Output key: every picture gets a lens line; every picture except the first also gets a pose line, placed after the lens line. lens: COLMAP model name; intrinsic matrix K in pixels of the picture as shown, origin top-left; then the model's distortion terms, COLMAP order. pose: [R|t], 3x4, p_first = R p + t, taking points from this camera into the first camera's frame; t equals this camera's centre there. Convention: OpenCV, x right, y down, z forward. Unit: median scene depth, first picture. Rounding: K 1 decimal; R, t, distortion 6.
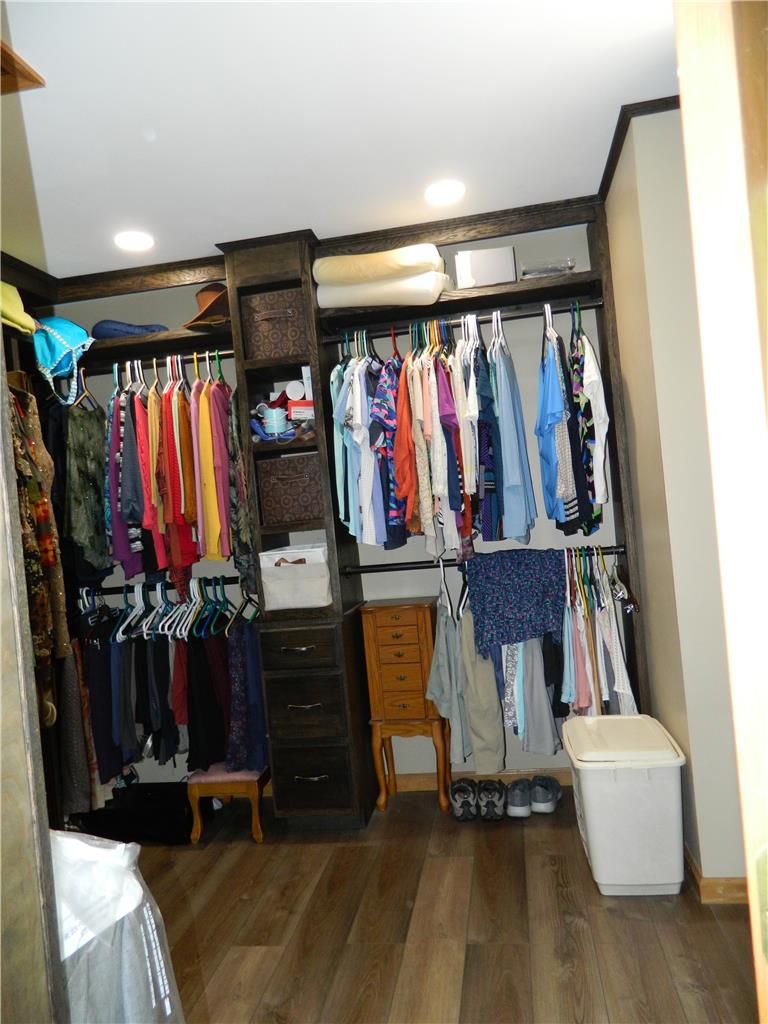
lens RADIAL K [[759.5, 0, 384.0], [0, 759.5, 512.0], [0, 0, 1]] dist [0.004907, -0.003473]
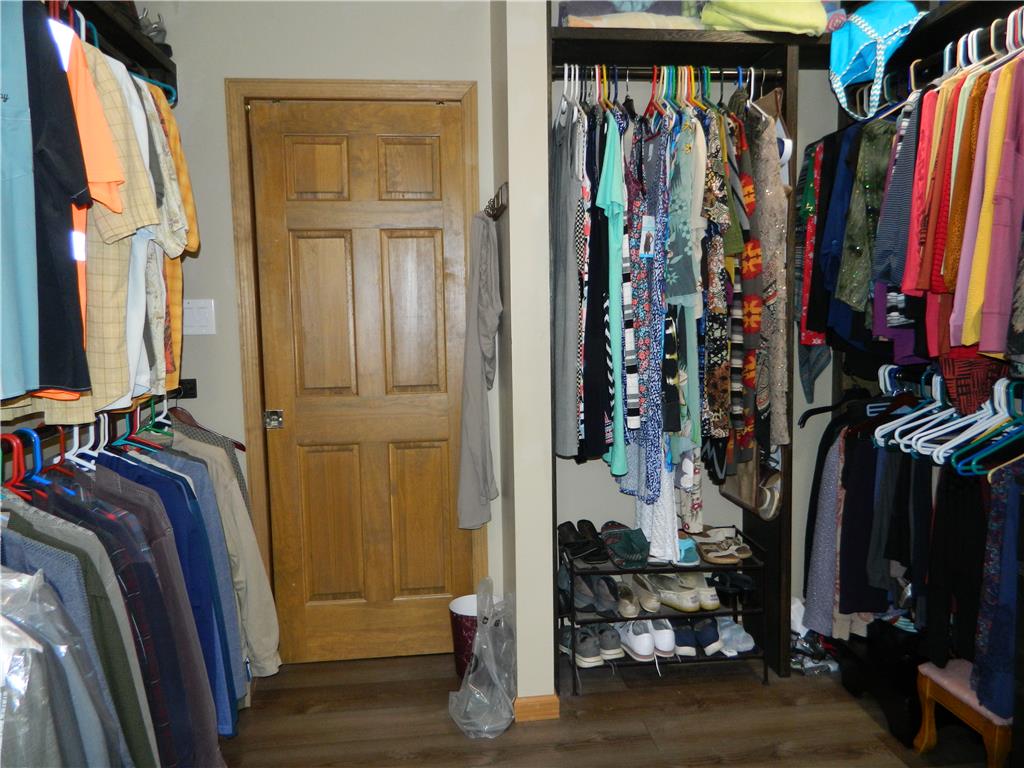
lens RADIAL K [[759.5, 0, 511.9], [0, 759.5, 381.6], [0, 0, 1]] dist [0.004907, -0.003473]
pose [[0.278138, 0.179854, -0.943553, 0.244128], [-0.006710, 0.982654, 0.185329, -0.025210], [0.960518, -0.045215, 0.274520, 0.464380]]
